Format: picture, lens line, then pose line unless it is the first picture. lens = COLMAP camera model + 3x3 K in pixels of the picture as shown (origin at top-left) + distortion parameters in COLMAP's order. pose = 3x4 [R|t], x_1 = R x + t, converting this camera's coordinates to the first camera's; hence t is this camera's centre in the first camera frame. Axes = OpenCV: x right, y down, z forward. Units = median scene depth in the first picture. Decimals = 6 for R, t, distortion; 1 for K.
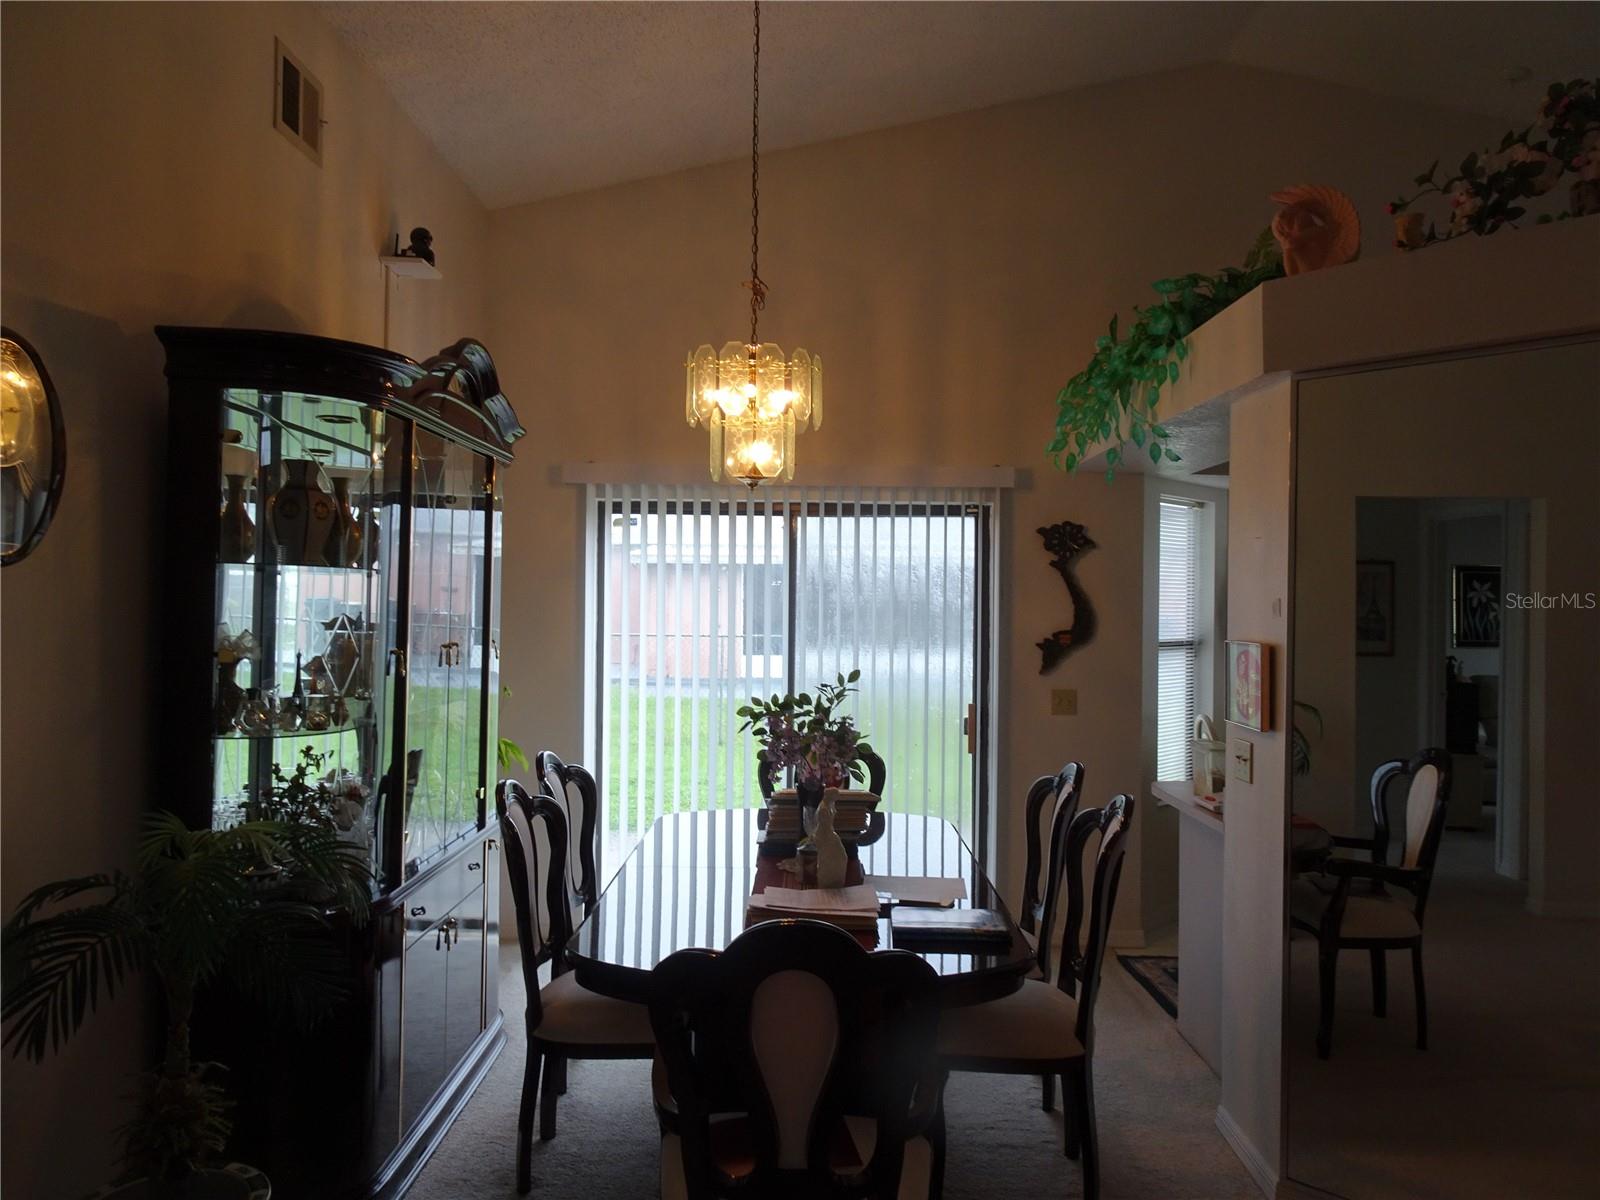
lens RADIAL K [[1150.4, 0, 795.5], [0, 1150.4, 599.3], [0, 0, 1]] dist [0.005946, 0.003498]
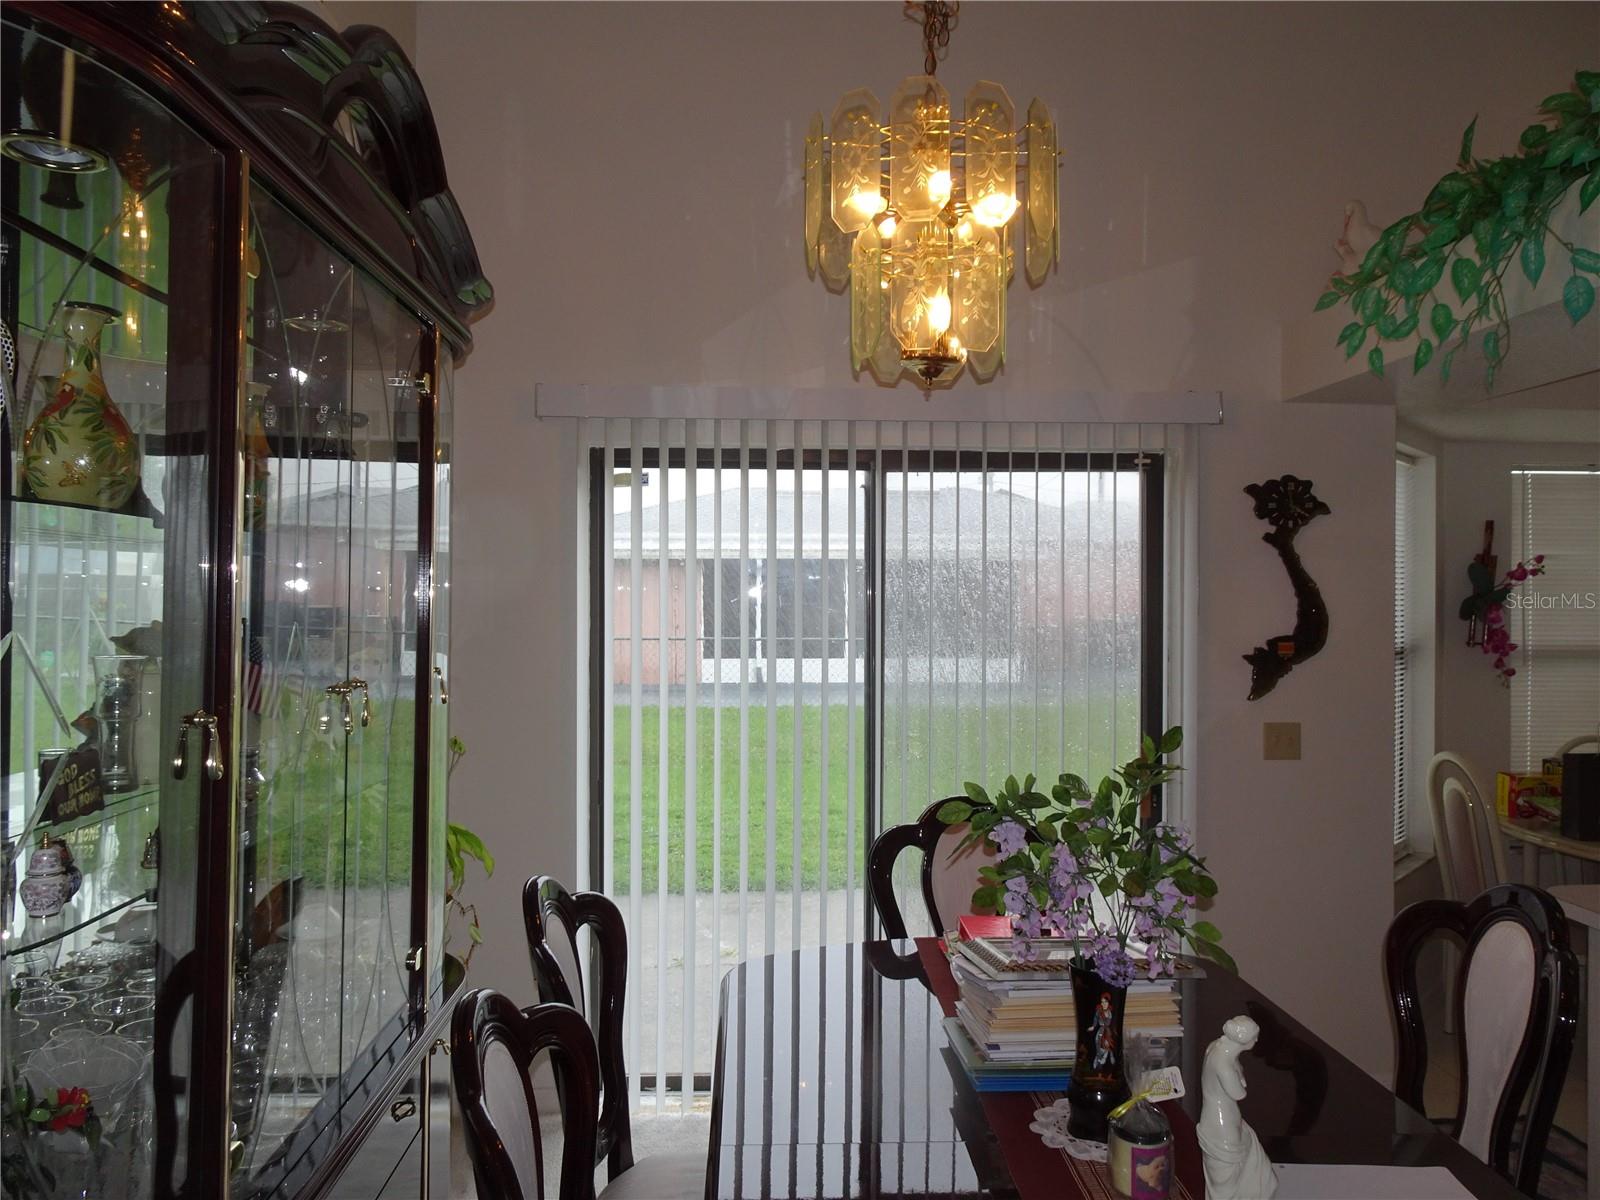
lens RADIAL K [[1150.4, 0, 806.3], [0, 1150.4, 595.8], [0, 0, 1]] dist [0.005946, 0.003498]
pose [[0.998107, -0.010663, 0.060569, -0.090705], [0.010758, 0.999941, -0.001246, 0.001382], [-0.060552, 0.001895, 0.998163, 0.335343]]
